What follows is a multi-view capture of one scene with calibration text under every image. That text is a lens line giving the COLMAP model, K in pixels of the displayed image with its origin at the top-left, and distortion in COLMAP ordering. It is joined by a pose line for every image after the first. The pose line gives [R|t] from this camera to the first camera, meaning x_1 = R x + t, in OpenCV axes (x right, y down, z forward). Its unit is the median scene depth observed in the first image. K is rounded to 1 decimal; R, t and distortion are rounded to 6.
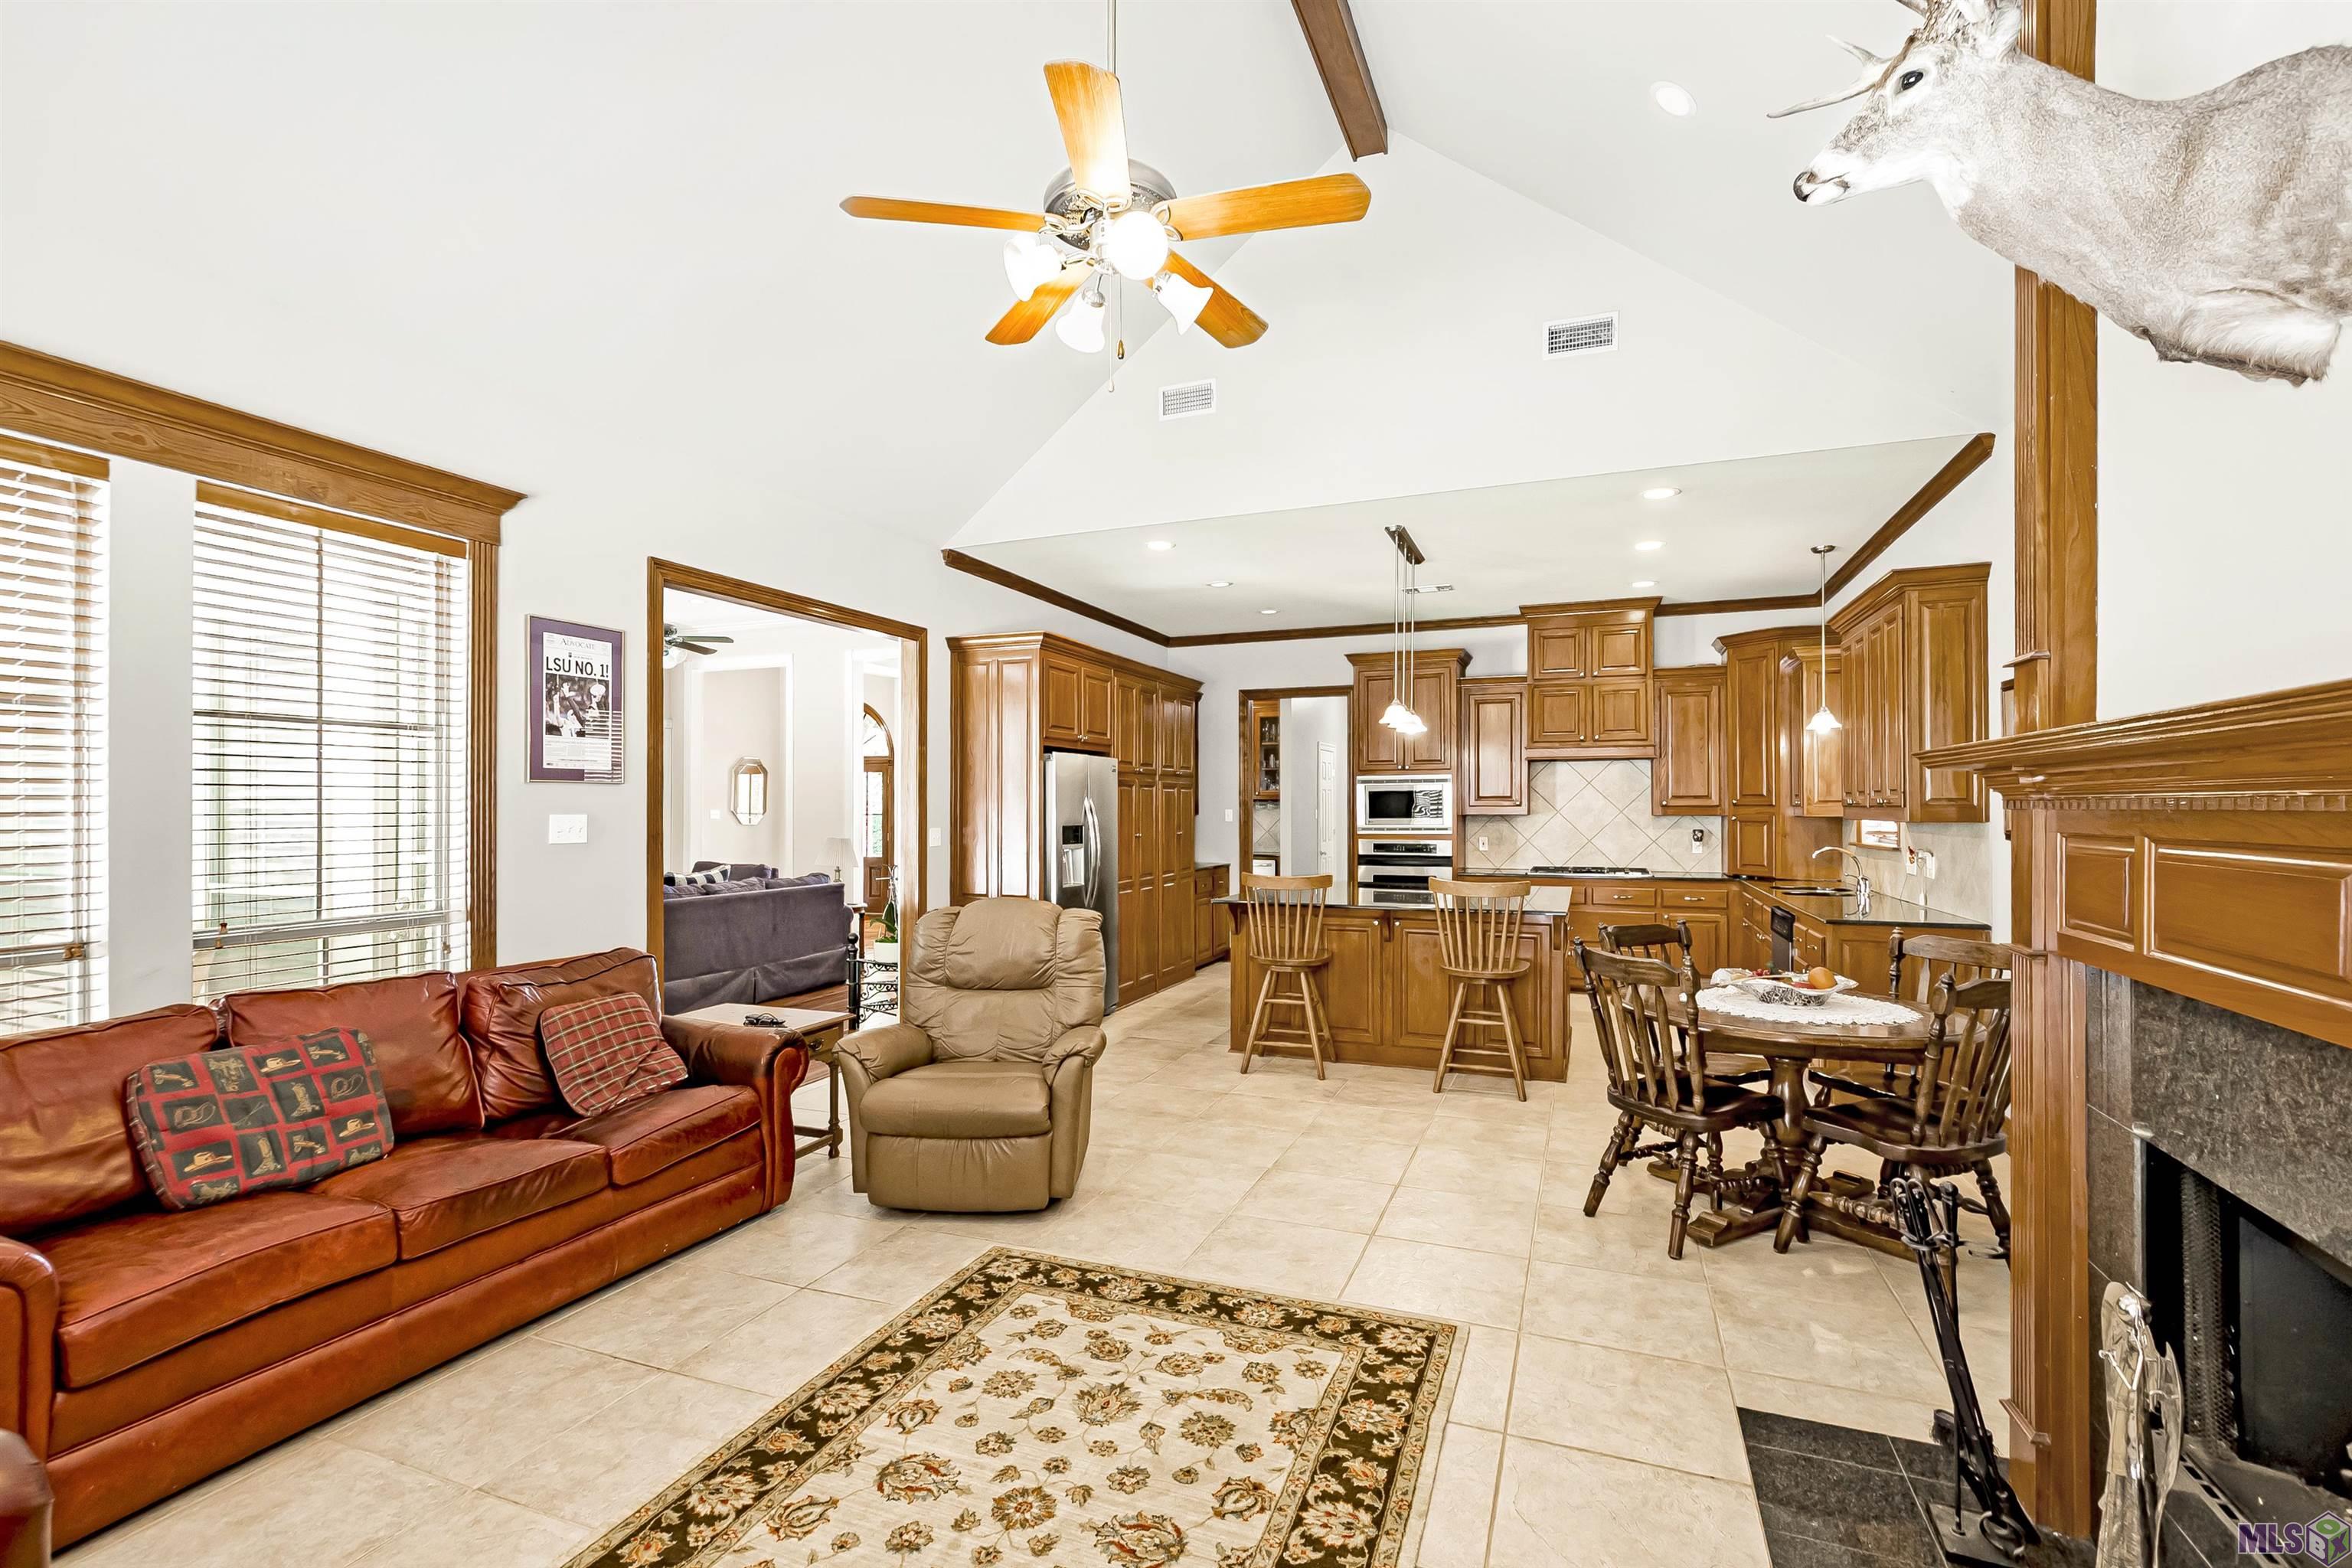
lens RADIAL K [[1051.8, 0, 1180.9], [0, 1051.8, 791.6], [0, 0, 1]] dist [0.000605, 0.000113]
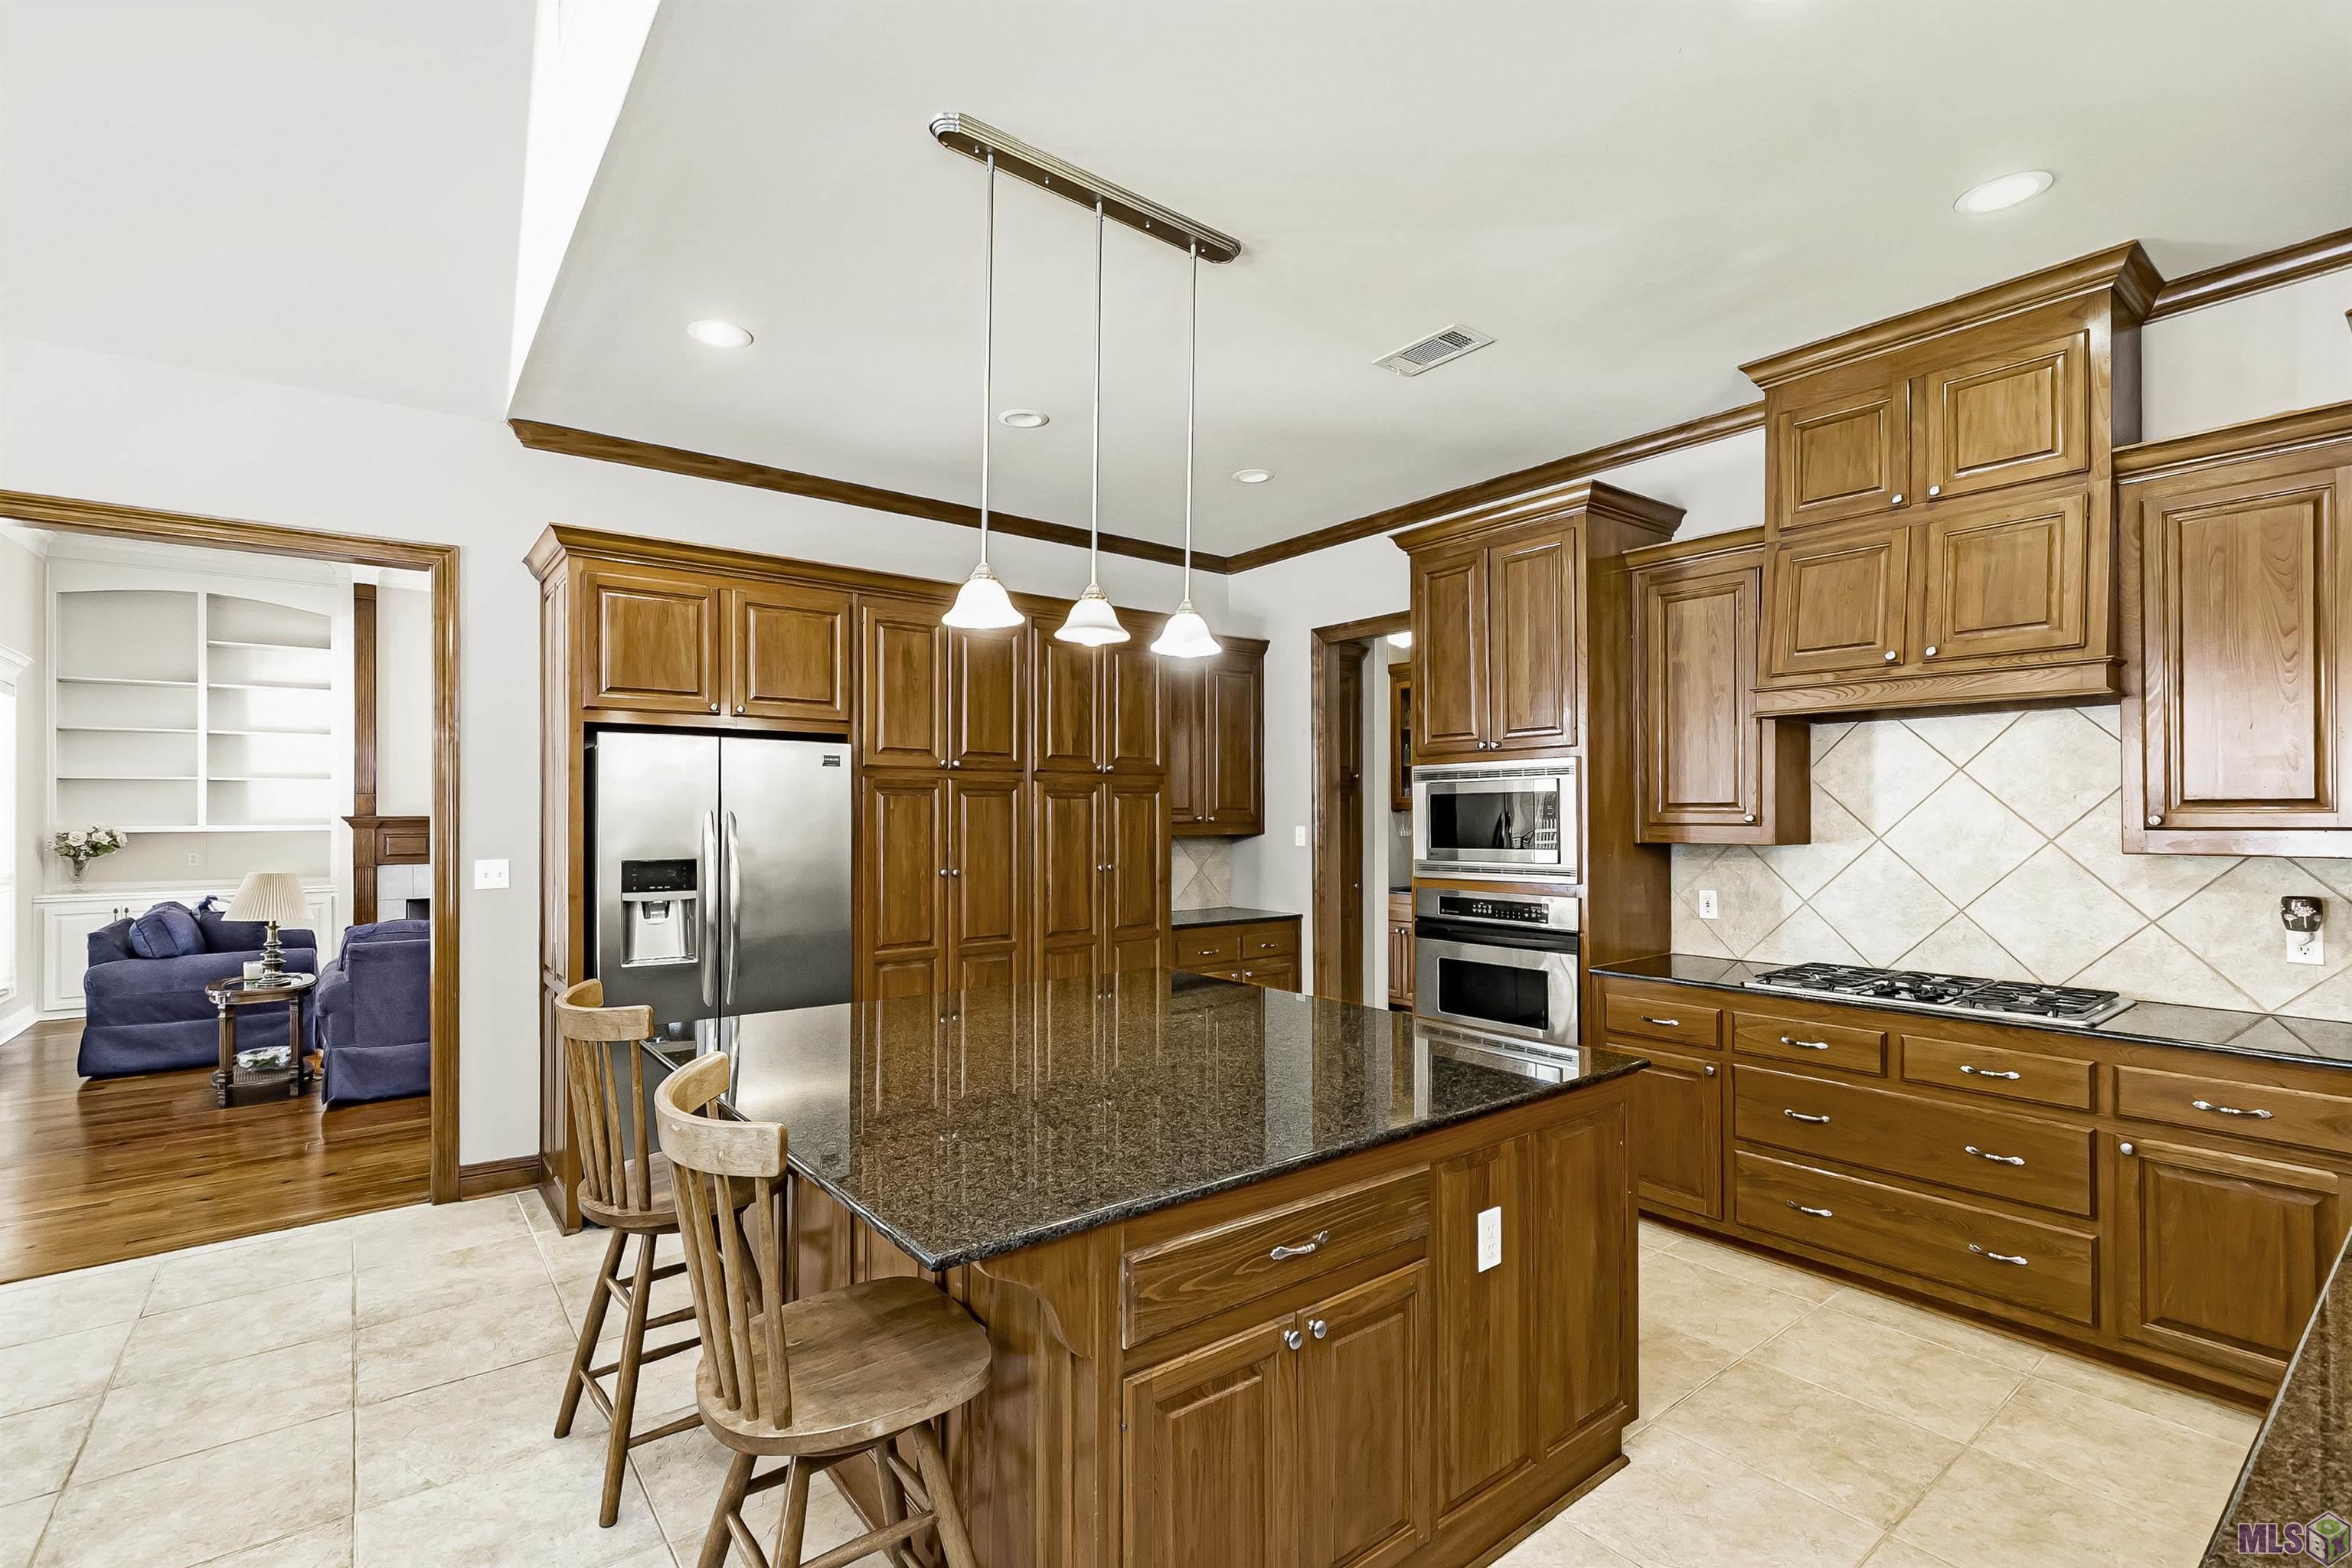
lens RADIAL K [[1051.8, 0, 1173.0], [0, 1051.8, 805.4], [0, 0, 1]] dist [0.000605, 0.000113]
pose [[0.861882, -0.005011, -0.507084, 0.335760], [0.006909, 0.999974, 0.001860, 0.002924], [0.507062, -0.005107, 0.861894, 0.496362]]
